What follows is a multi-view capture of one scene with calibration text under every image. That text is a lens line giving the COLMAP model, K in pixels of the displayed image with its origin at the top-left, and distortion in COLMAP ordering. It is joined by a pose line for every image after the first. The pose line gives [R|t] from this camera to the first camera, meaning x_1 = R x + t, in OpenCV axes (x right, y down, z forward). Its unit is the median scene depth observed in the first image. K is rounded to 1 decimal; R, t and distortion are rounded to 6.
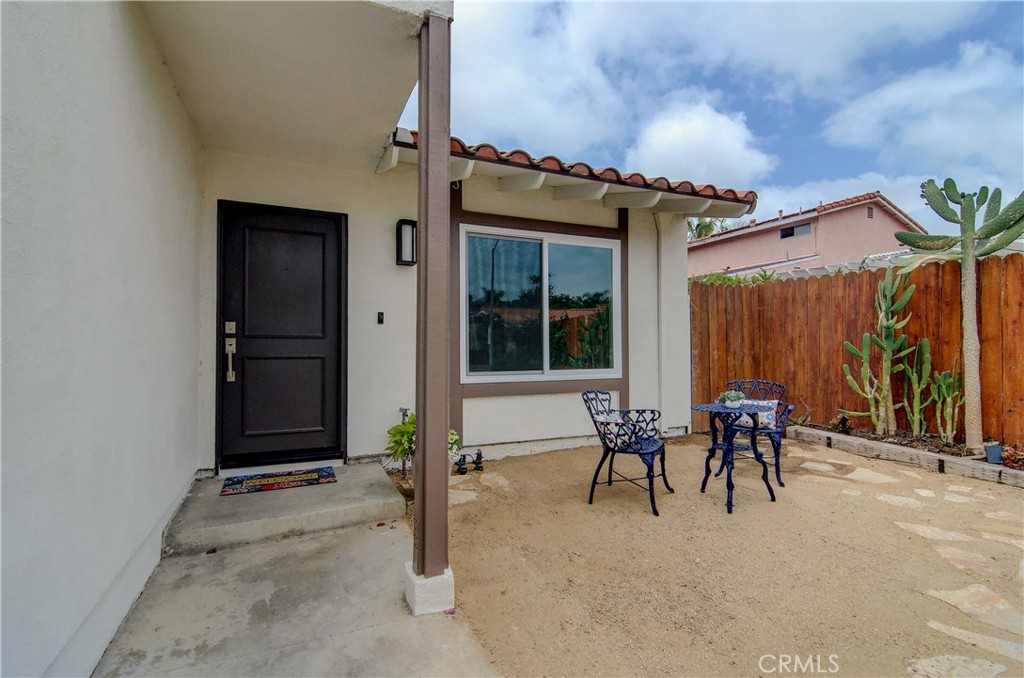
lens RADIAL K [[489.8, 0, 507.0], [0, 489.8, 343.2], [0, 0, 1]] dist [-0.004897, -0.003880]
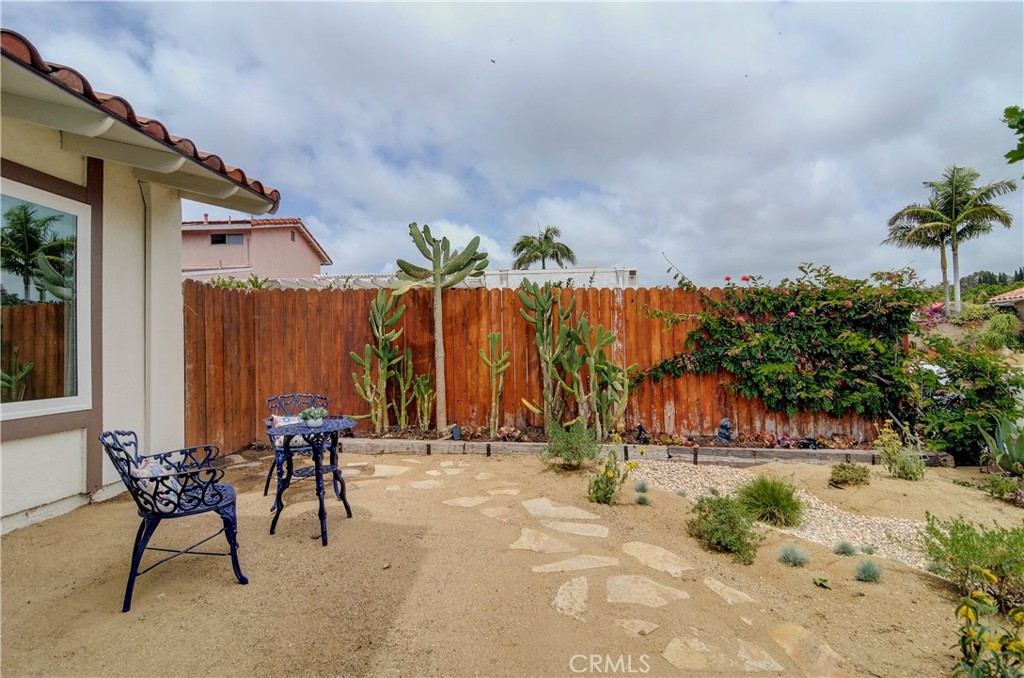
lens RADIAL K [[489.8, 0, 526.5], [0, 489.8, 340.5], [0, 0, 1]] dist [-0.004897, -0.003880]
pose [[0.425176, 0.012143, 0.905029, -0.135601], [0.013122, 0.999722, -0.019578, -0.002393], [-0.905015, 0.020200, 0.424899, 0.190837]]
